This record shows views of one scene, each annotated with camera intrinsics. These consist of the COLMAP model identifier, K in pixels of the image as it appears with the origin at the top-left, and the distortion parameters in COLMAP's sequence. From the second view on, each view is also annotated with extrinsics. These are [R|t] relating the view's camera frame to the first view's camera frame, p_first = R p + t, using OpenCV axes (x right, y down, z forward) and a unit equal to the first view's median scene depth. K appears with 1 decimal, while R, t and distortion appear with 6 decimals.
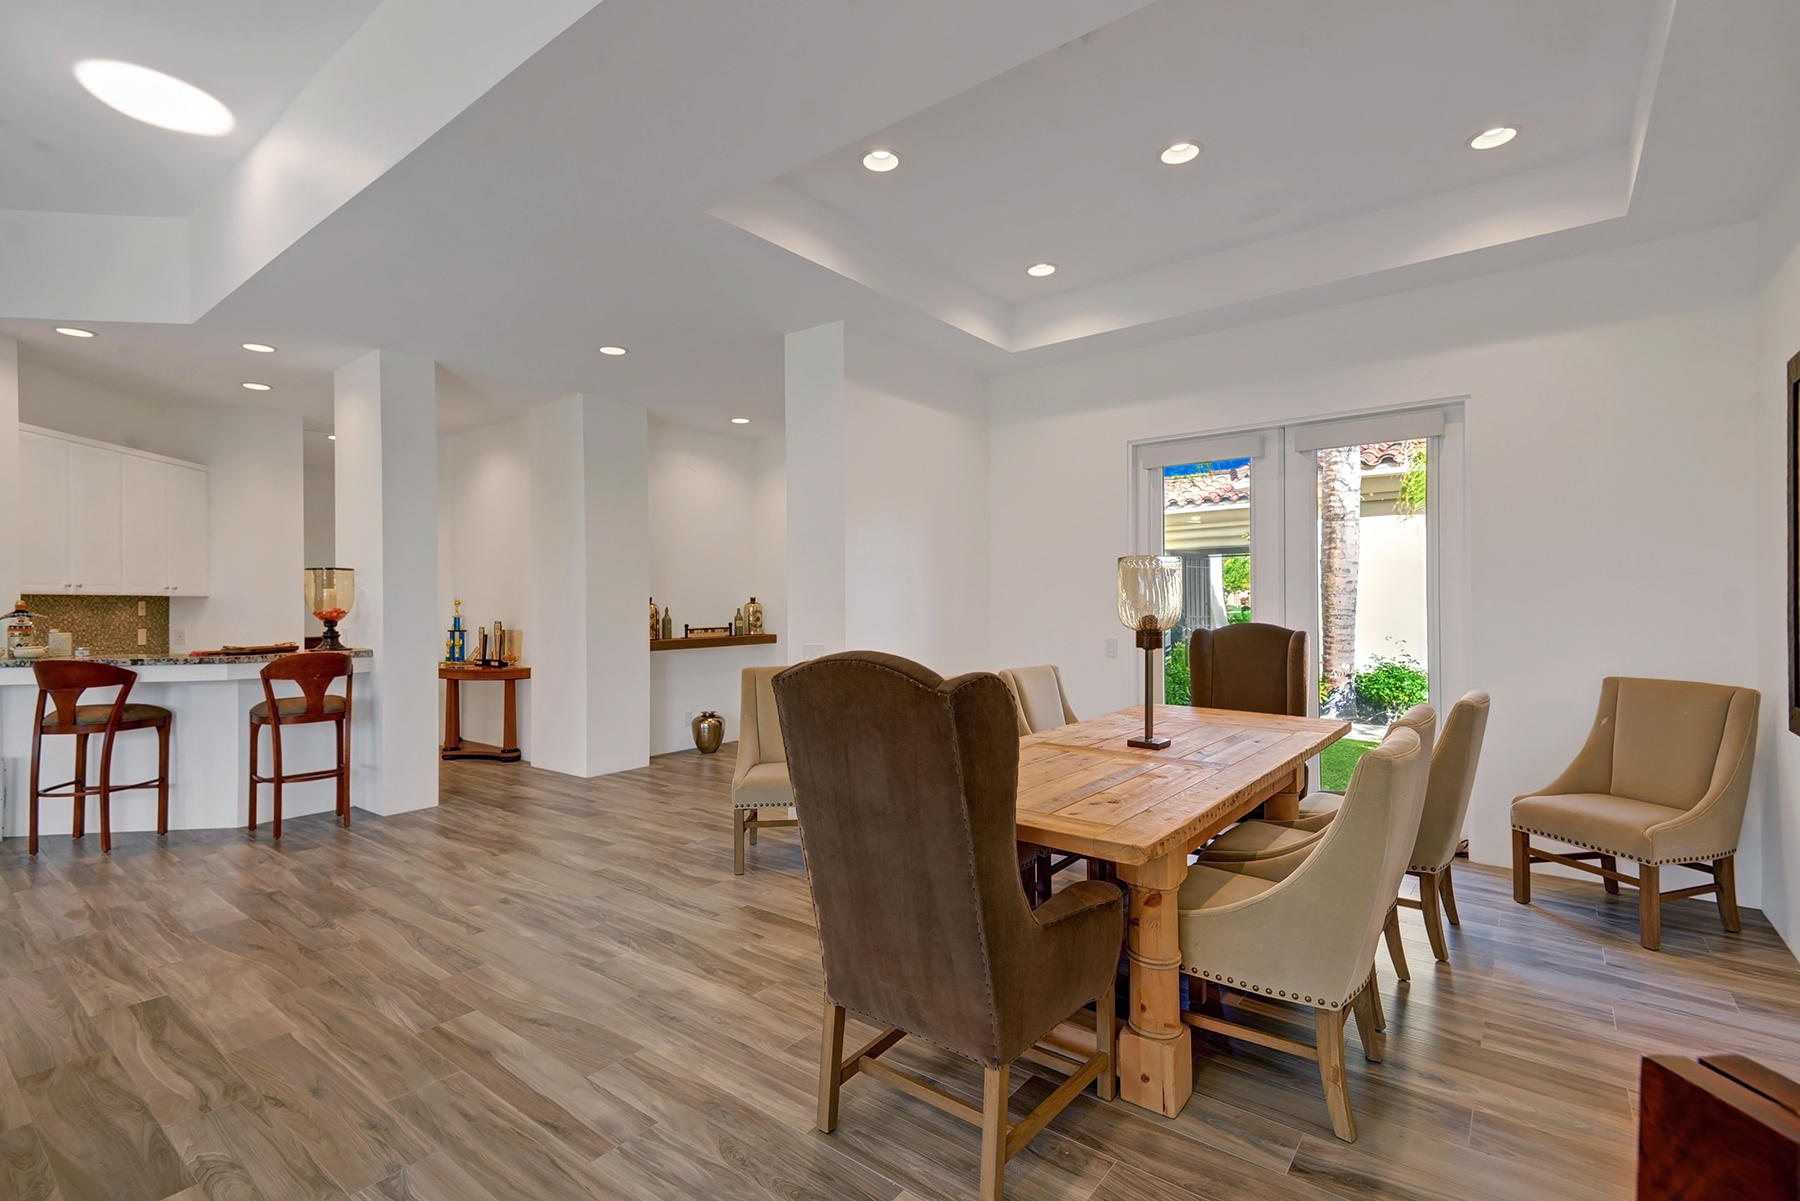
lens RADIAL K [[827.8, 0, 918.8], [0, 827.8, 593.7], [0, 0, 1]] dist [0.019578, -0.000666]
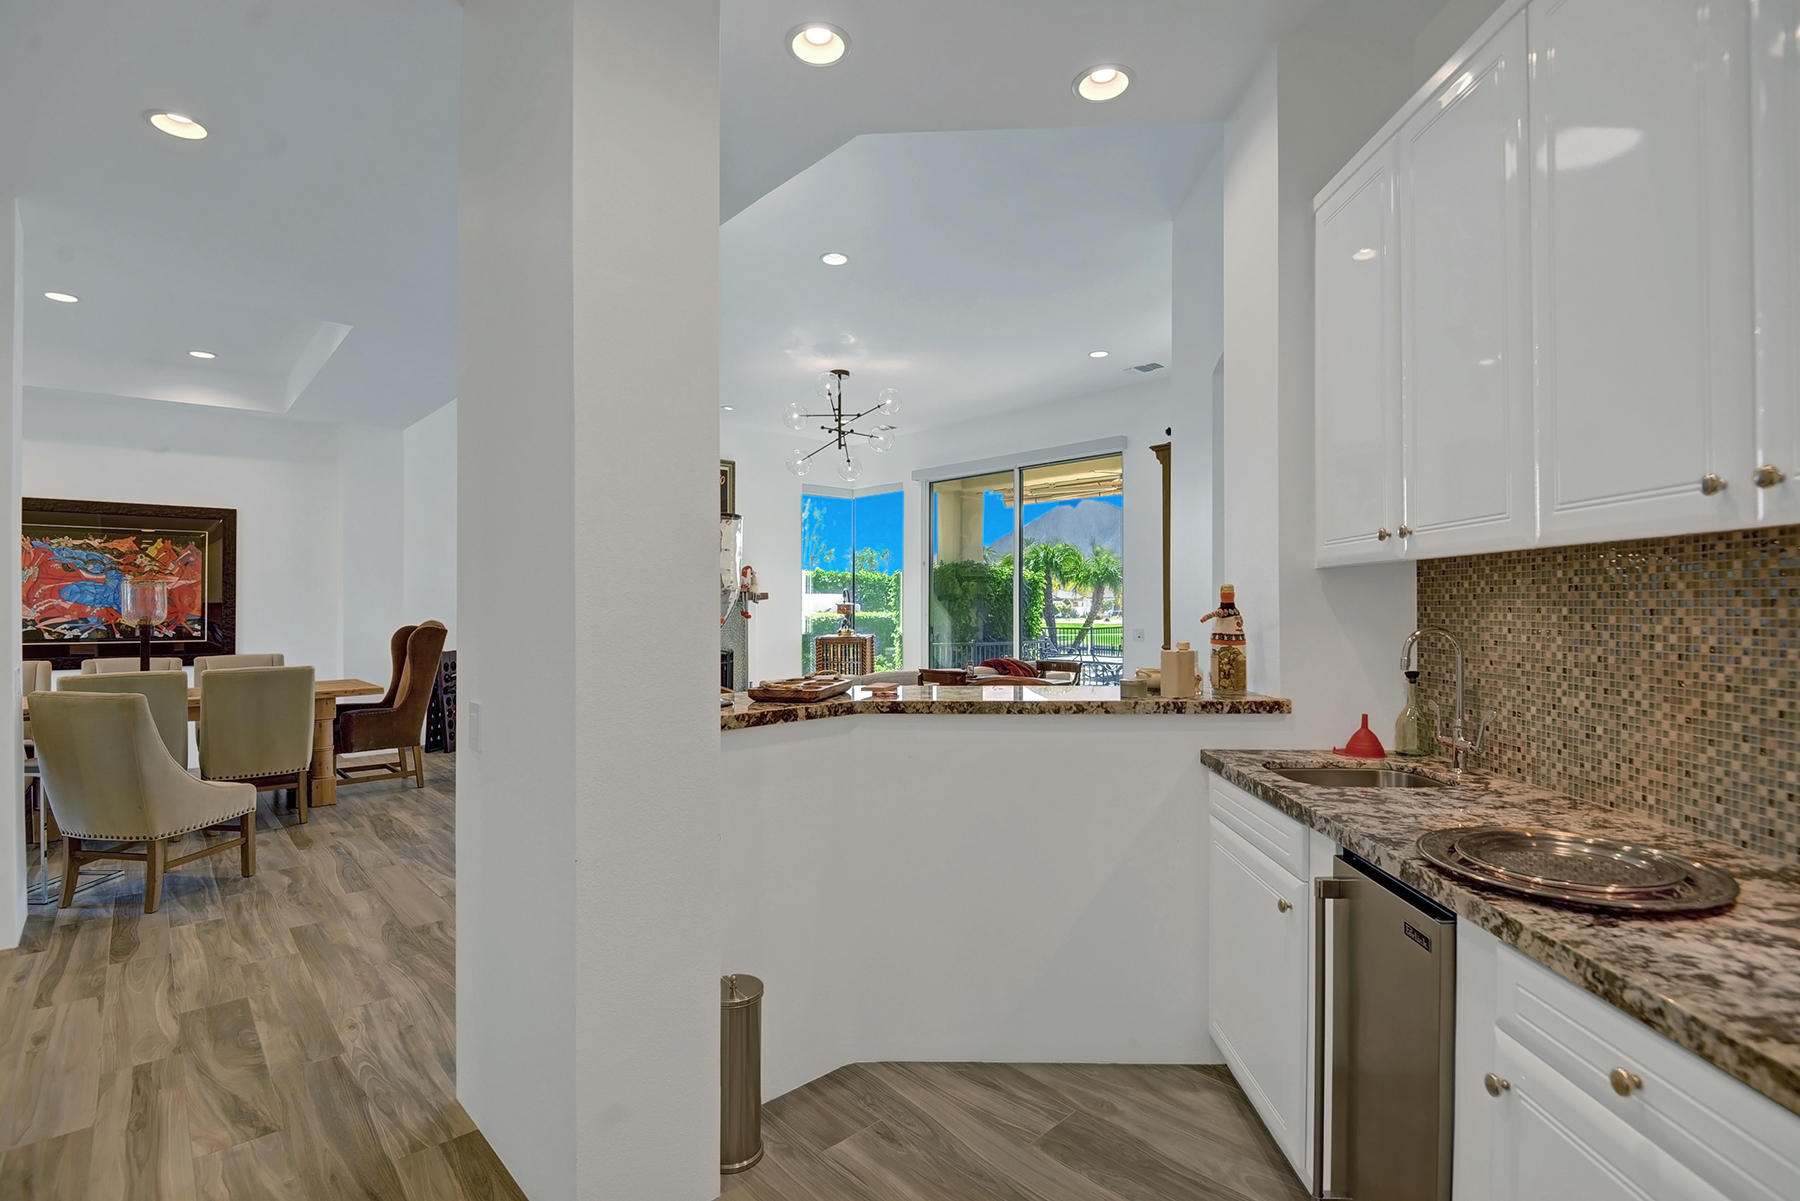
lens RADIAL K [[831.3, 0, 900.0], [0, 831.3, 600.5], [0, 0, 1]] dist [-0.046870, -0.000079]
pose [[-0.984903, 0.017469, 0.172226, -1.222273], [0.015817, 0.999815, -0.010958, 0.030286], [-0.172386, -0.008069, -0.984996, 1.915724]]
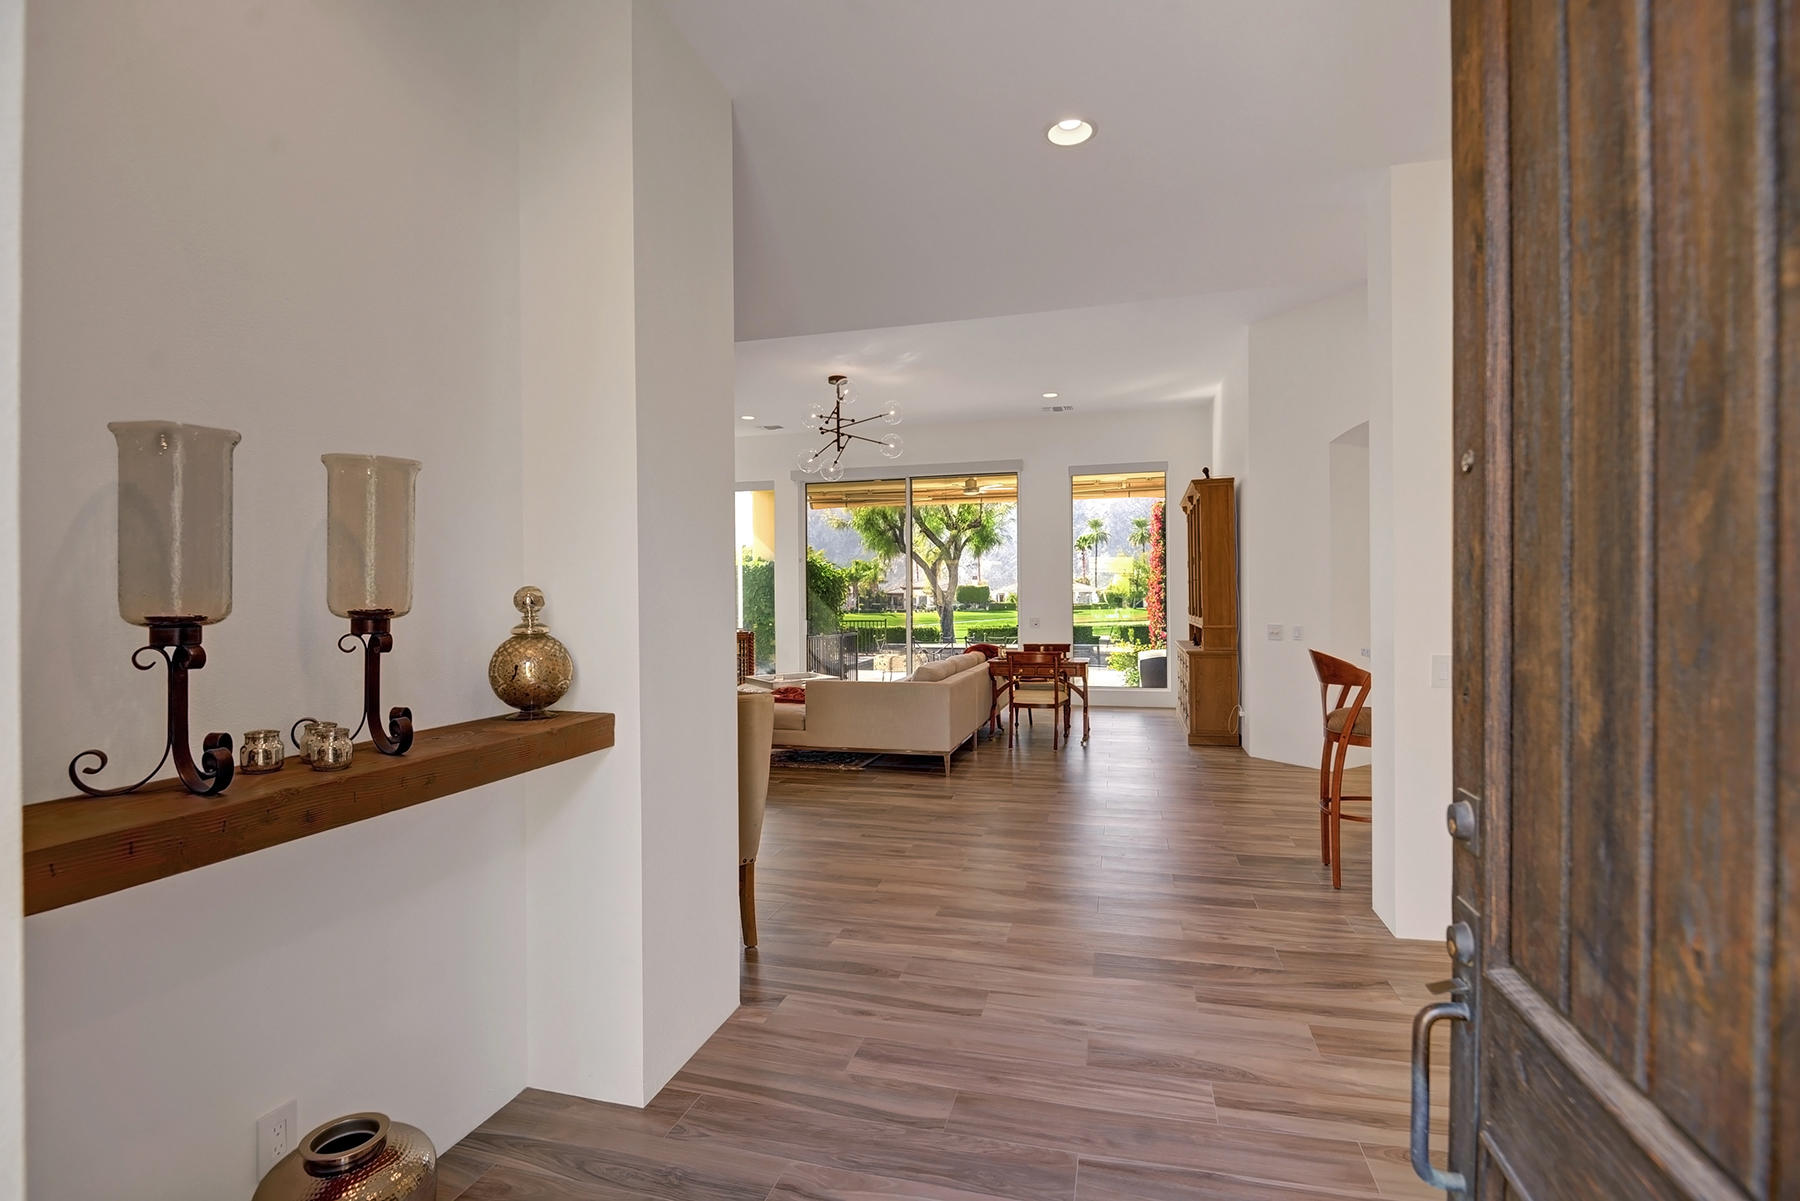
lens RADIAL K [[836.5, 0, 900.0], [0, 836.5, 600.5], [0, 0, 1]] dist [0.014638, -0.000400]
pose [[-0.924834, 0.018885, -0.379903, -0.066215], [0.019764, 0.999803, 0.001588, 0.020928], [0.379858, -0.006040, -0.925025, 1.997661]]
